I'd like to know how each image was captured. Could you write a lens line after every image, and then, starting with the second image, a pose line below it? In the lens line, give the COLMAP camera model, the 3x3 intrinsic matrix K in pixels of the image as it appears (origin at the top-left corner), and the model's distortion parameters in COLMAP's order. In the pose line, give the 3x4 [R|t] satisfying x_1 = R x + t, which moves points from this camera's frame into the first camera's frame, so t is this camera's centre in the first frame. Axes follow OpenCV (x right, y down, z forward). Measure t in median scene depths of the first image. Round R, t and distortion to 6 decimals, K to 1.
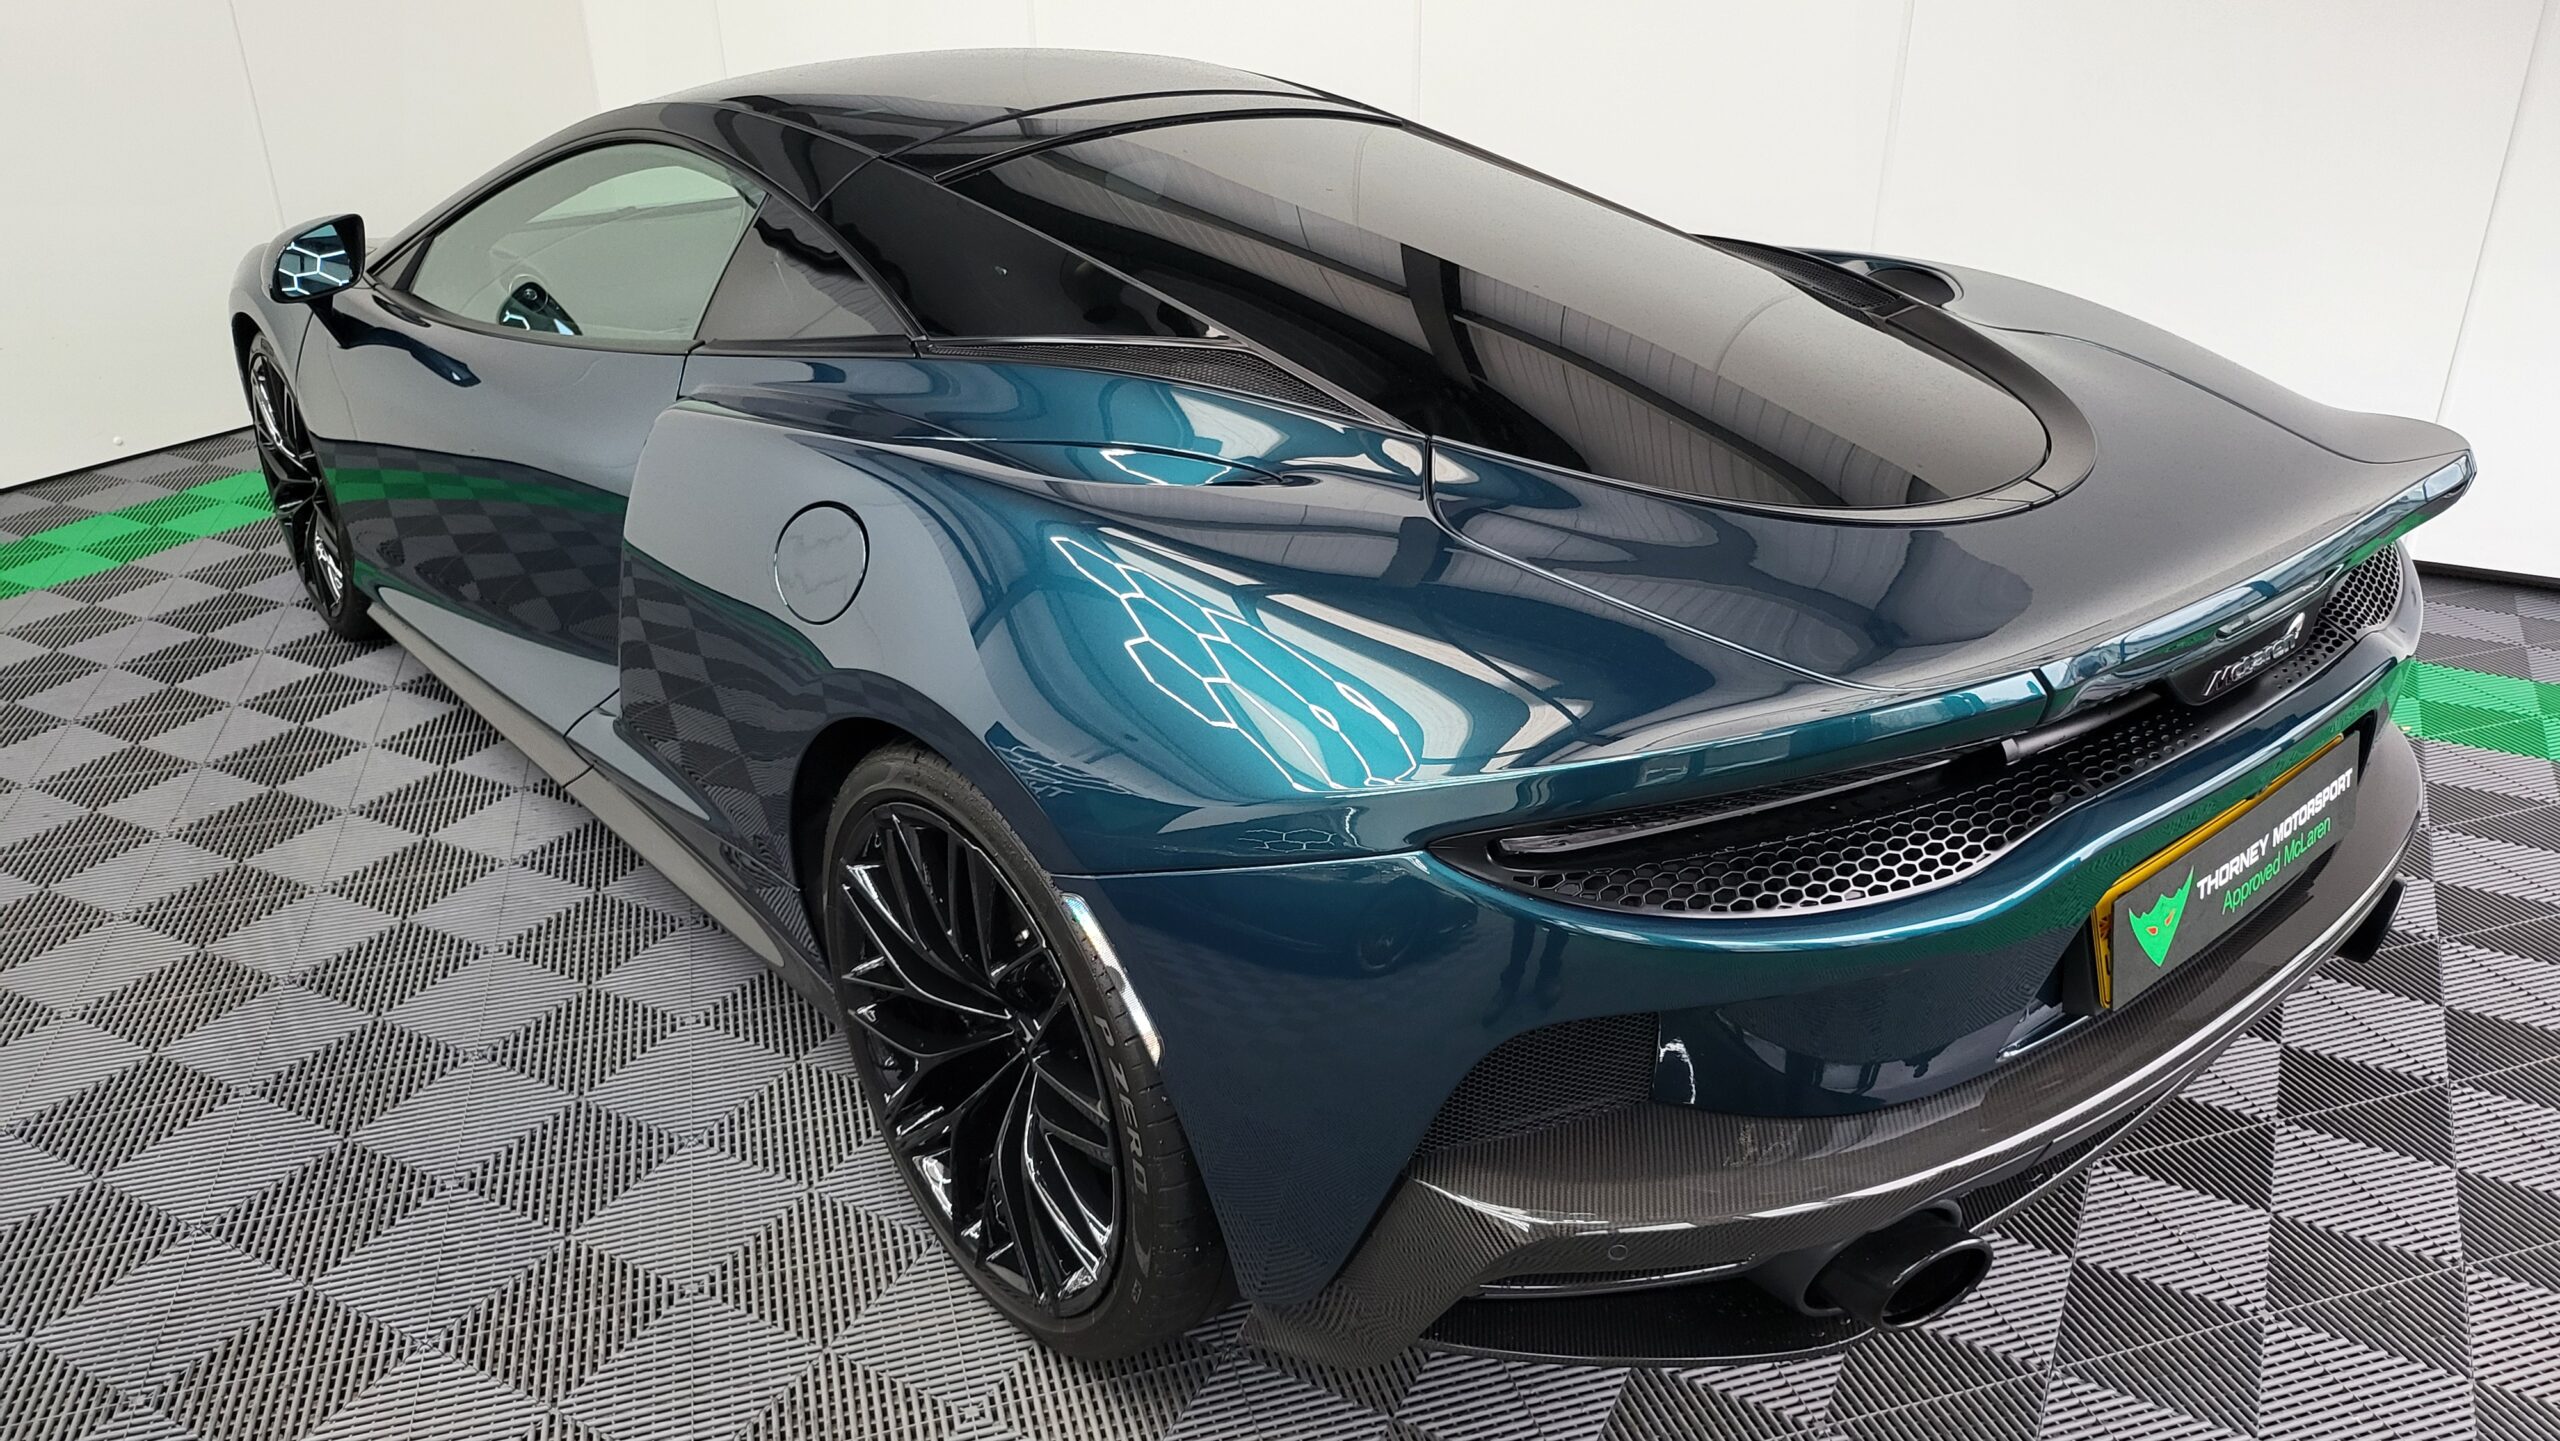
lens RADIAL K [[1808.9, 0, 1294.8], [0, 1808.9, 723.0], [0, 0, 1]] dist [0.047672, -0.045968]
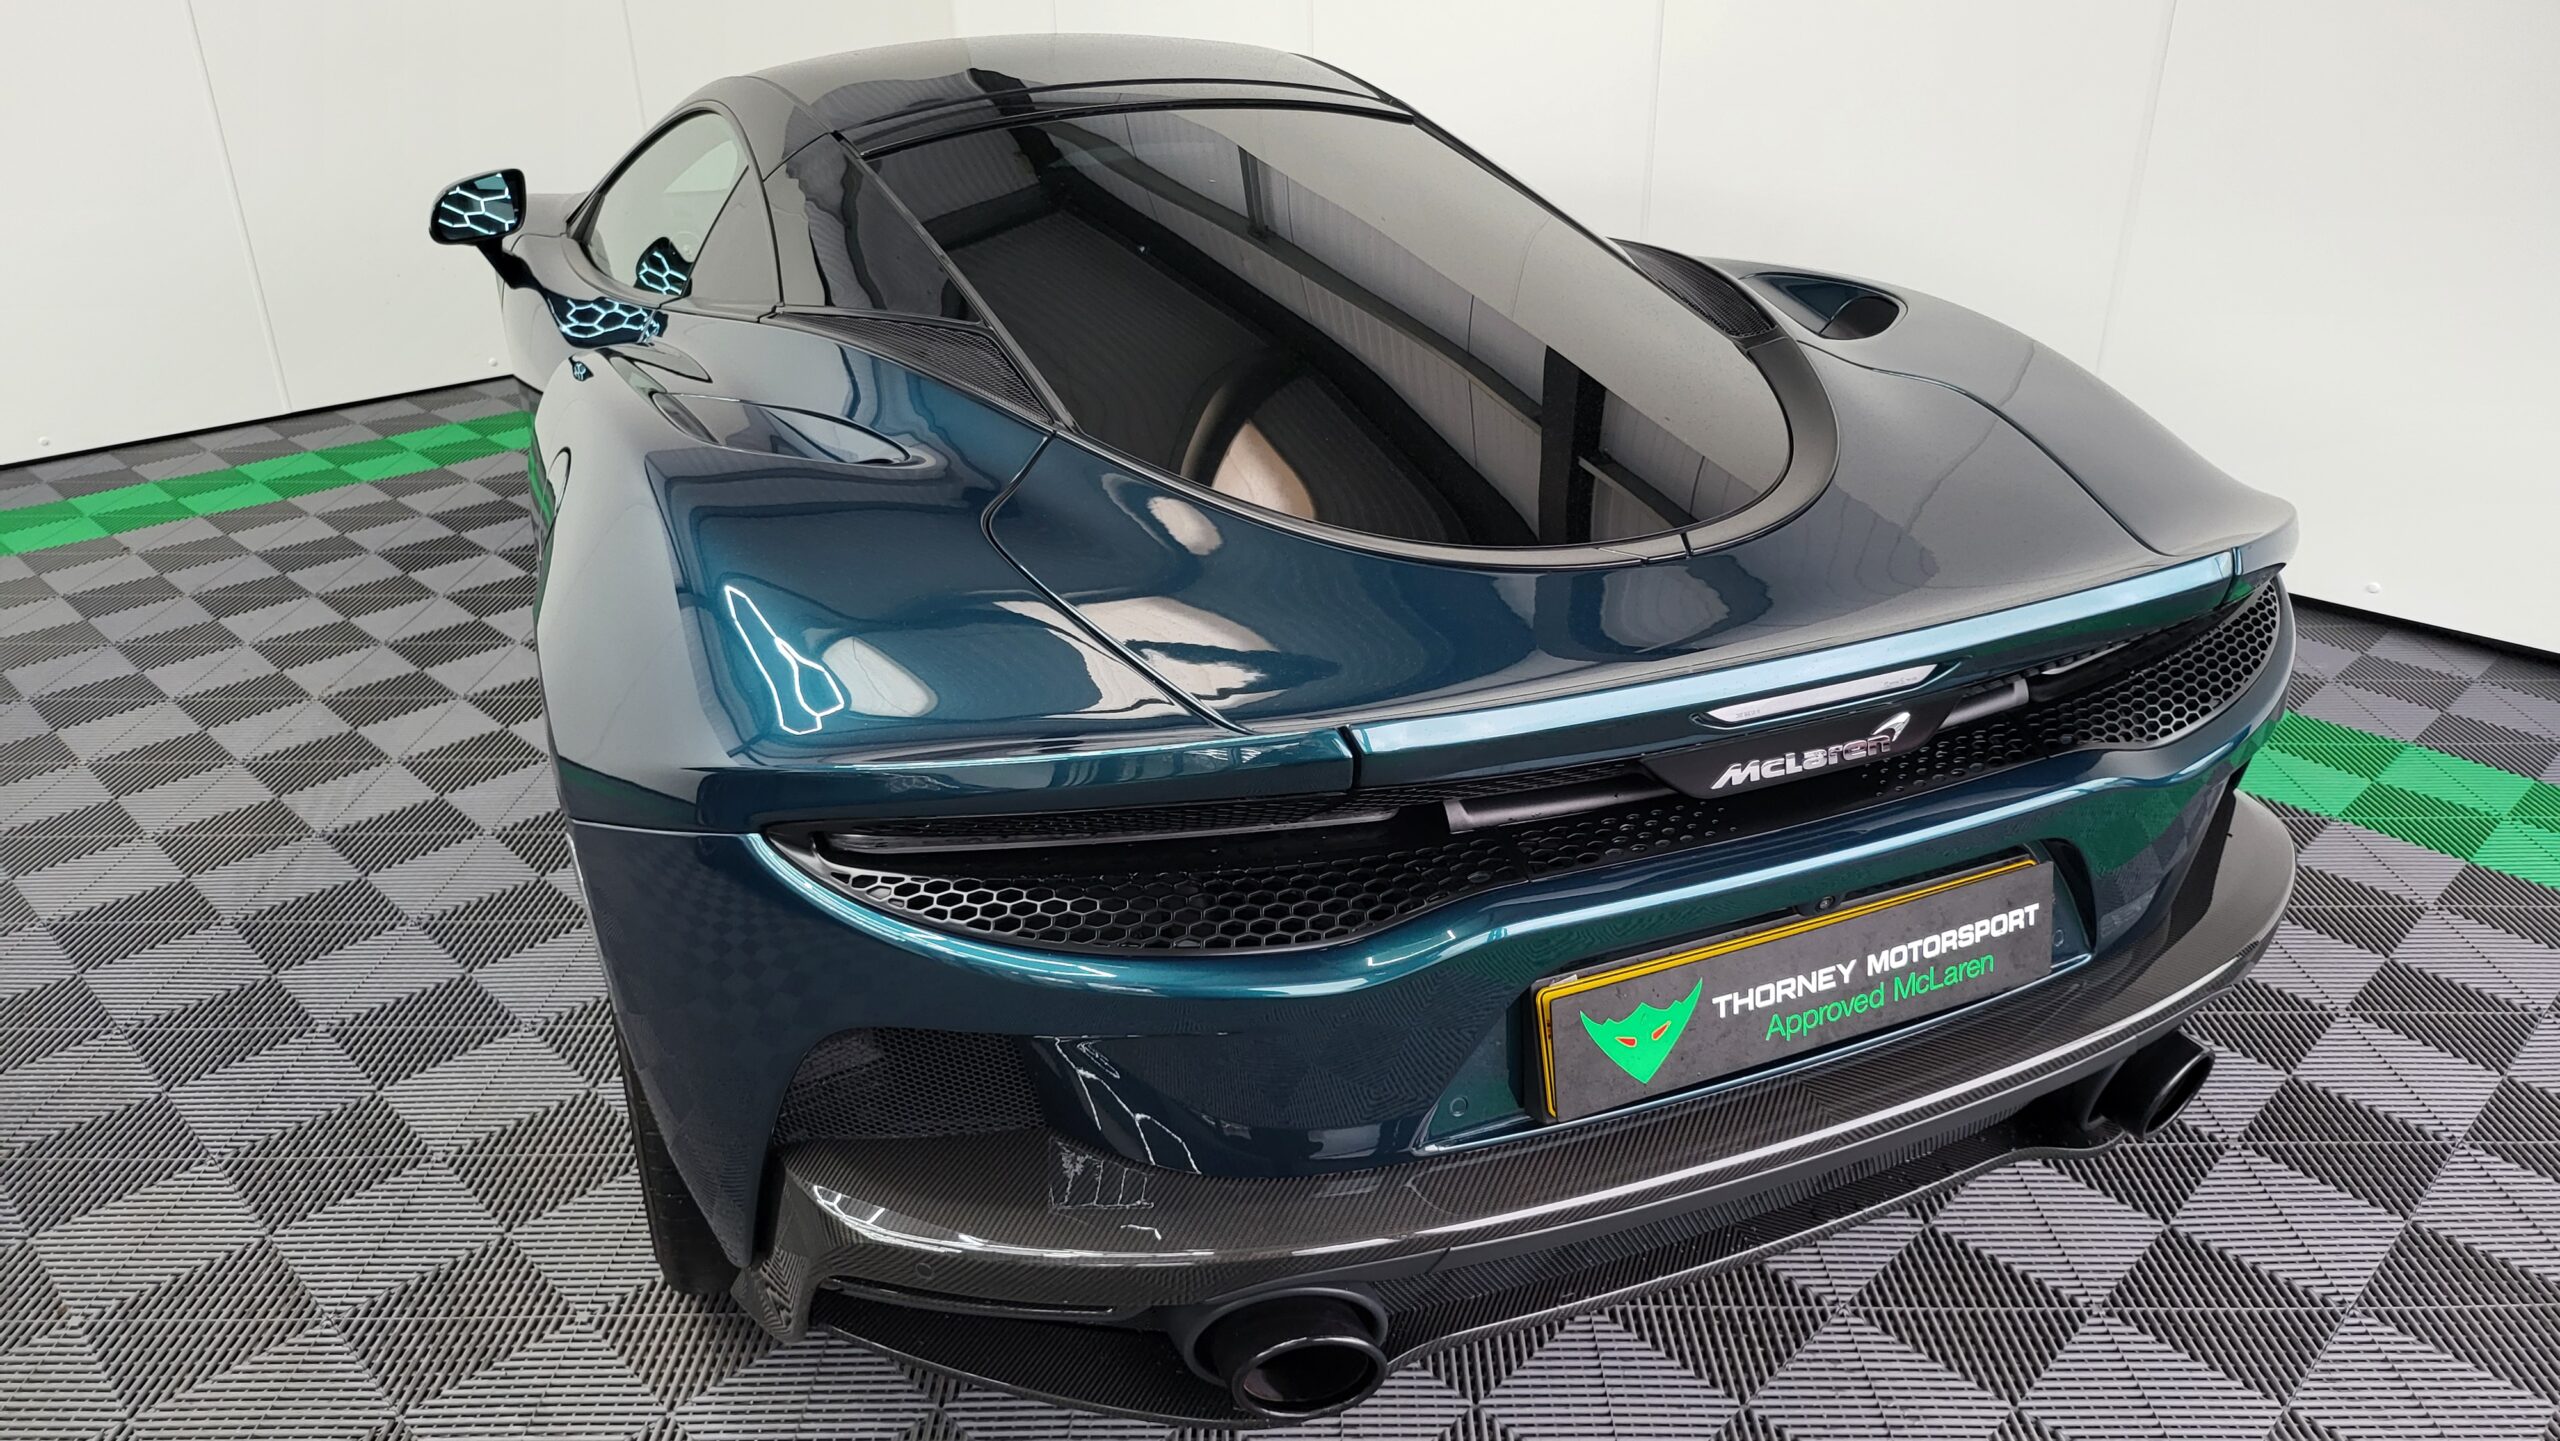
lens RADIAL K [[1799.4, 0, 1285.3], [0, 1799.4, 709.8], [0, 0, 1]] dist [0.058347, -0.062847]
pose [[0.955508, 0.118836, -0.269968, 0.428788], [-0.118954, 0.992771, 0.015986, -0.033867], [0.269916, 0.016839, 0.962737, 0.080244]]
